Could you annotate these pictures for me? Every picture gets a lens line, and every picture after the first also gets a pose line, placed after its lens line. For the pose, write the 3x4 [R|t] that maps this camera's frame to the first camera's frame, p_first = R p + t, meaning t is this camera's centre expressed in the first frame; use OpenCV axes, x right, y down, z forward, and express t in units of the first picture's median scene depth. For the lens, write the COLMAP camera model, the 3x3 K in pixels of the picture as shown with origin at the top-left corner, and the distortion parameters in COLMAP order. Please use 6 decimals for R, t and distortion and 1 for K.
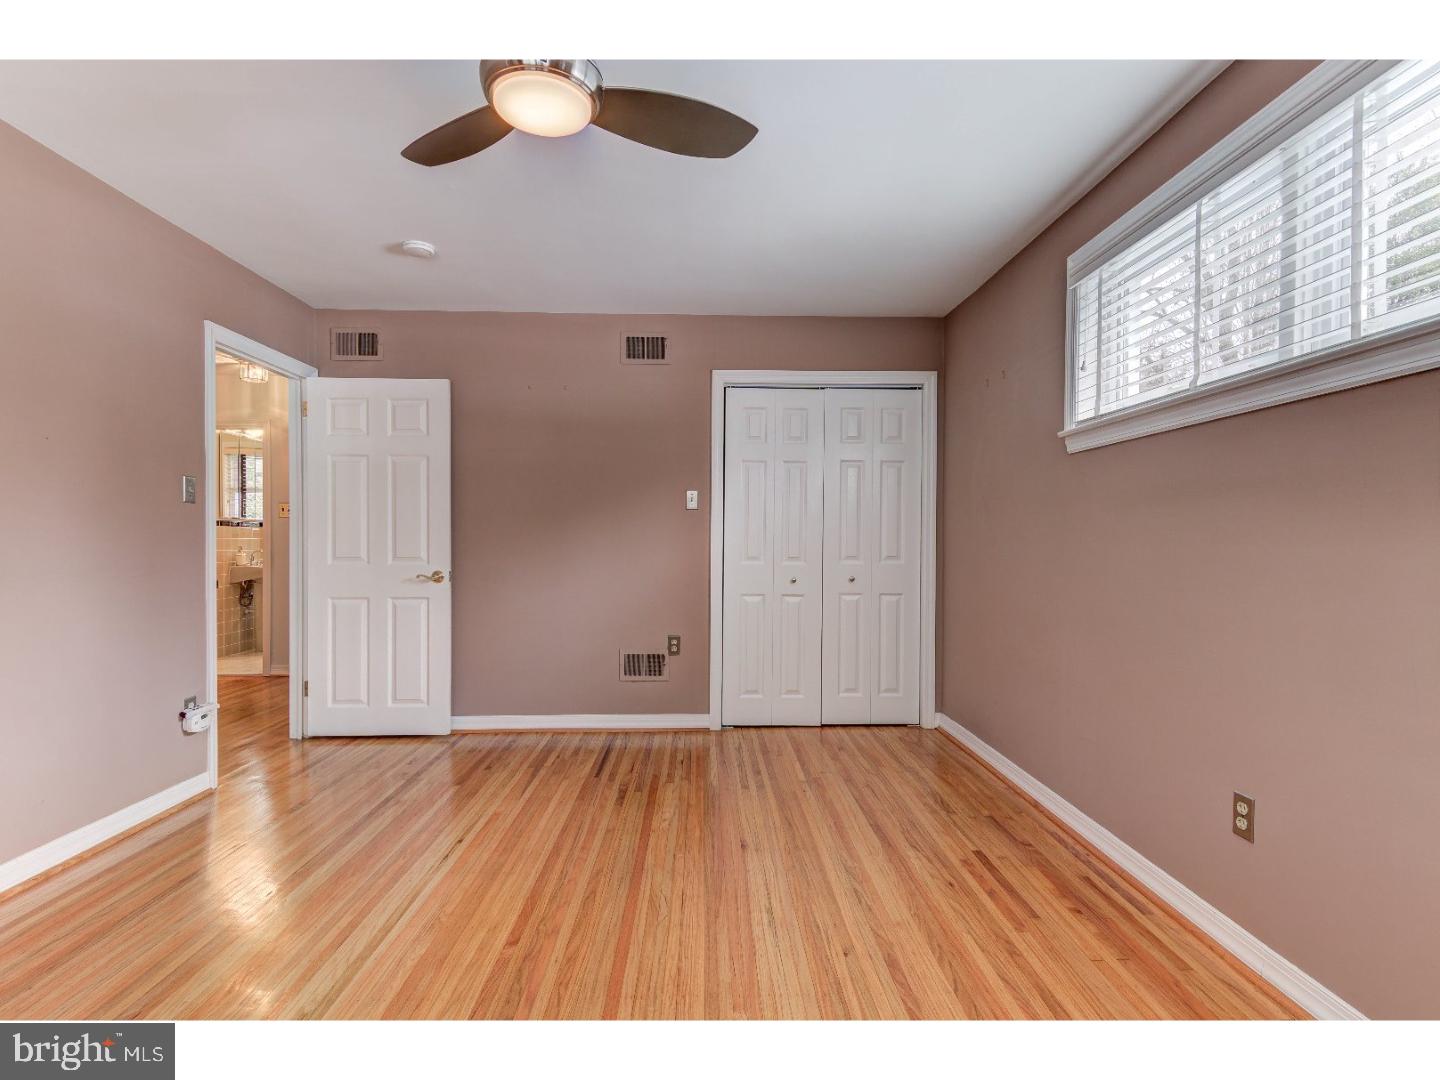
lens RADIAL K [[728.7, 0, 719.0], [0, 728.7, 543.0], [0, 0, 1]] dist [0.007023, -0.001806]
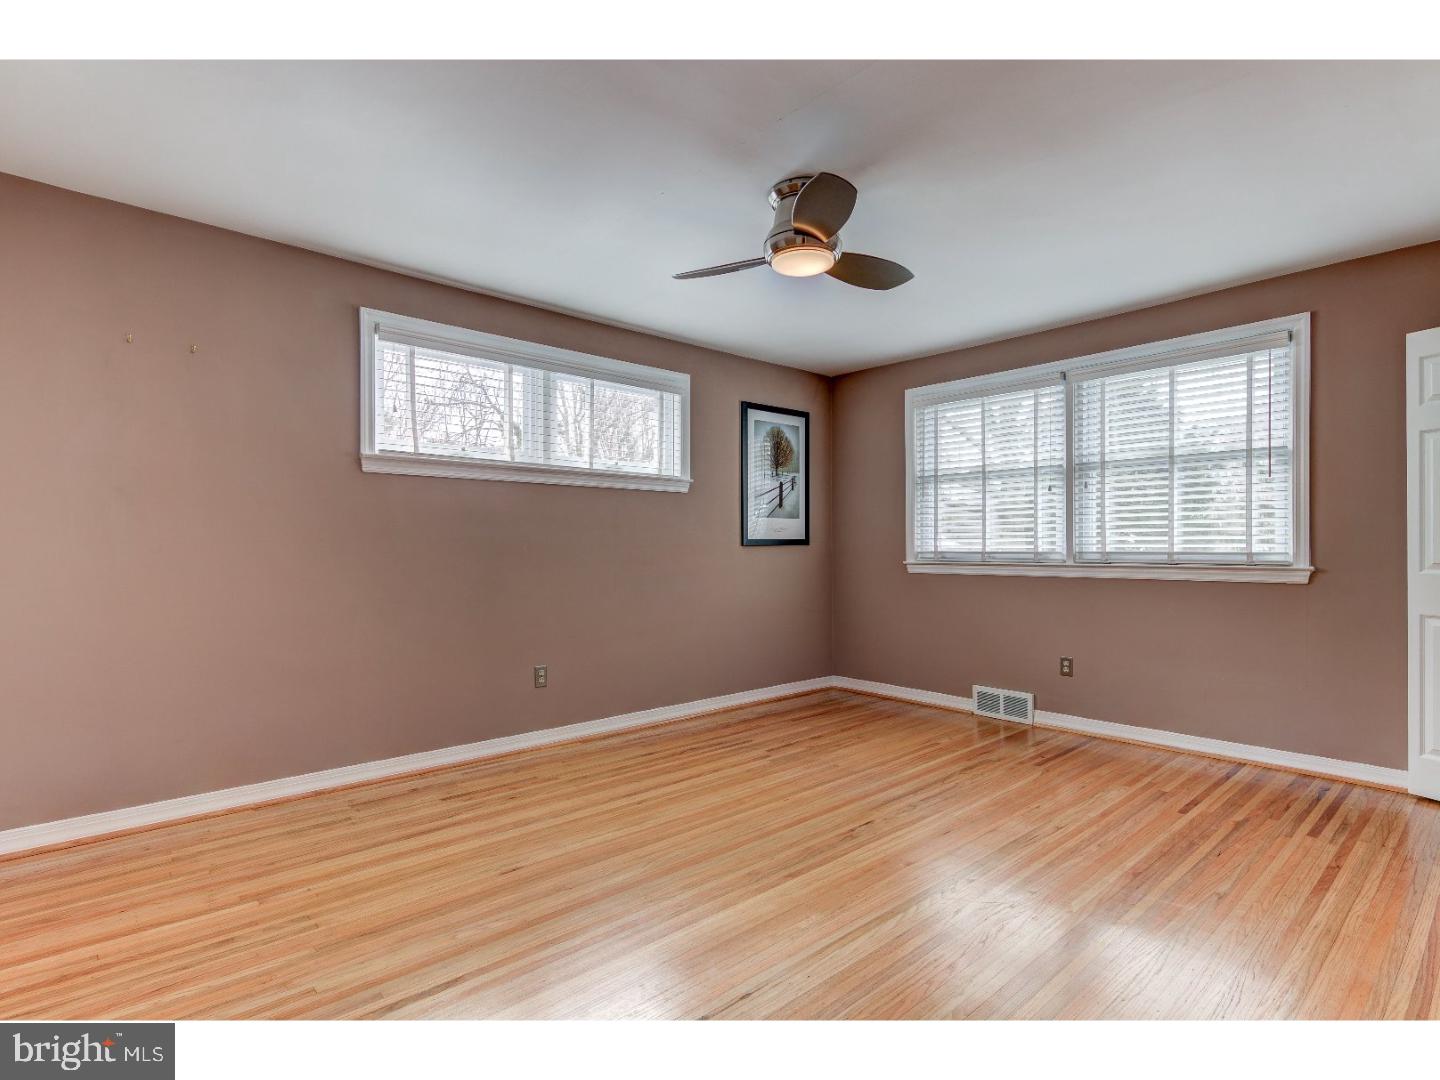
lens RADIAL K [[728.7, 0, 718.8], [0, 728.7, 542.9], [0, 0, 1]] dist [0.007023, -0.001806]
pose [[-0.659149, -0.004527, 0.751999, -0.845905], [-0.004253, 0.999988, 0.002293, -0.012879], [-0.752000, -0.001687, -0.659160, 1.417849]]
